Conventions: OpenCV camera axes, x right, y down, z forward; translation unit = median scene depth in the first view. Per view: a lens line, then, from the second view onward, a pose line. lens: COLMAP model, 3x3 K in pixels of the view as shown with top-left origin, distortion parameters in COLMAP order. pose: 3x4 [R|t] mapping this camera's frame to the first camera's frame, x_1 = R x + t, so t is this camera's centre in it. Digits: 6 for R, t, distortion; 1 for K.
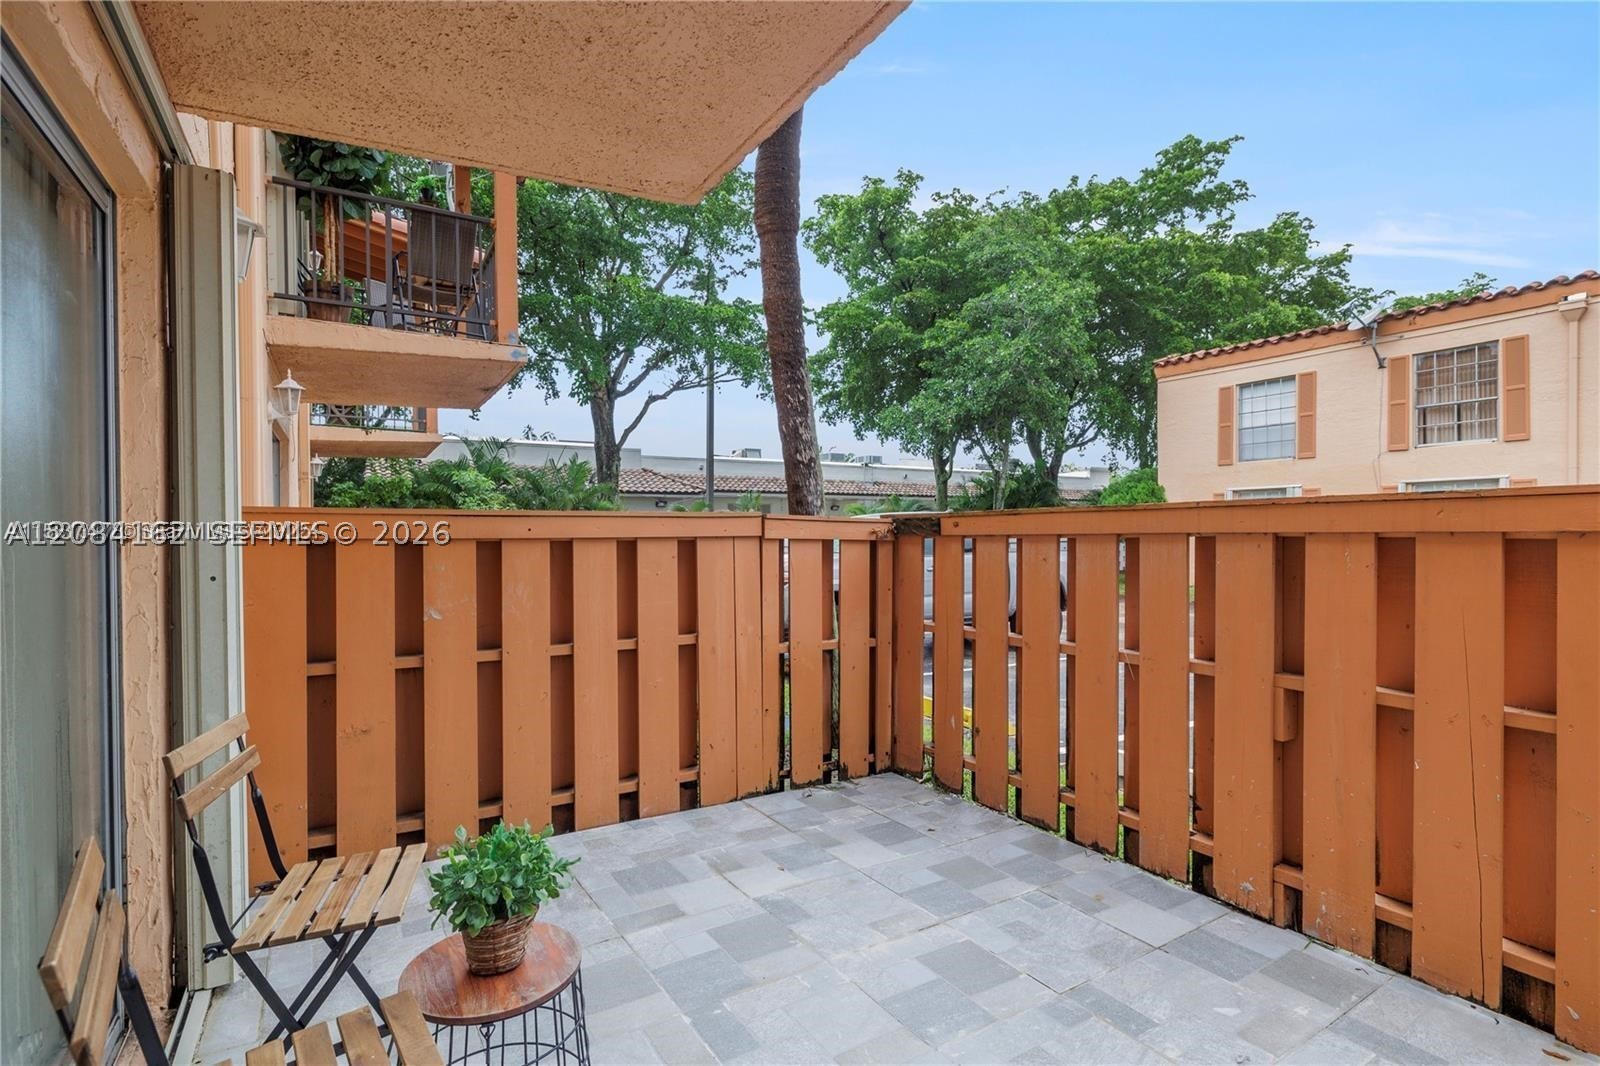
lens RADIAL K [[762.1, 0, 804.6], [0, 762.1, 531.5], [0, 0, 1]] dist [0.000108, 0.000821]
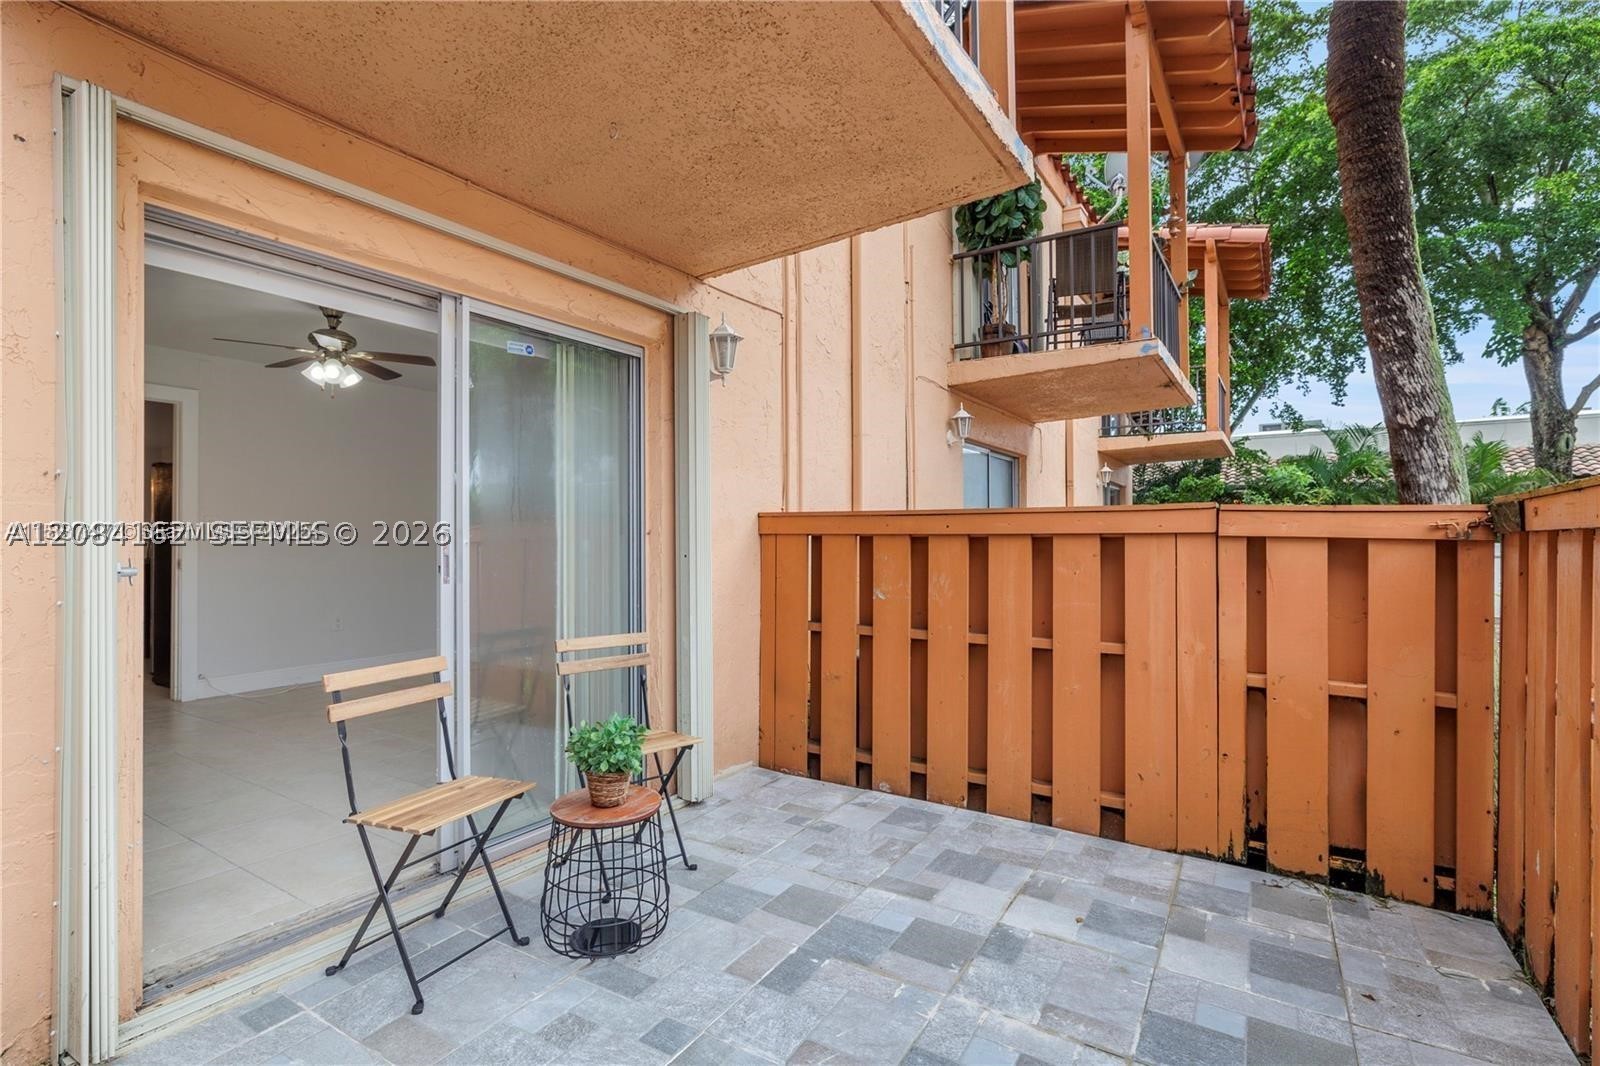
lens RADIAL K [[762.1, 0, 799.2], [0, 762.1, 530.8], [0, 0, 1]] dist [0.000108, 0.000821]
pose [[0.448160, -0.003118, -0.893948, 0.461268], [0.000006, 0.999994, -0.003484, 0.006795], [0.893953, 0.001556, 0.448157, 0.260475]]
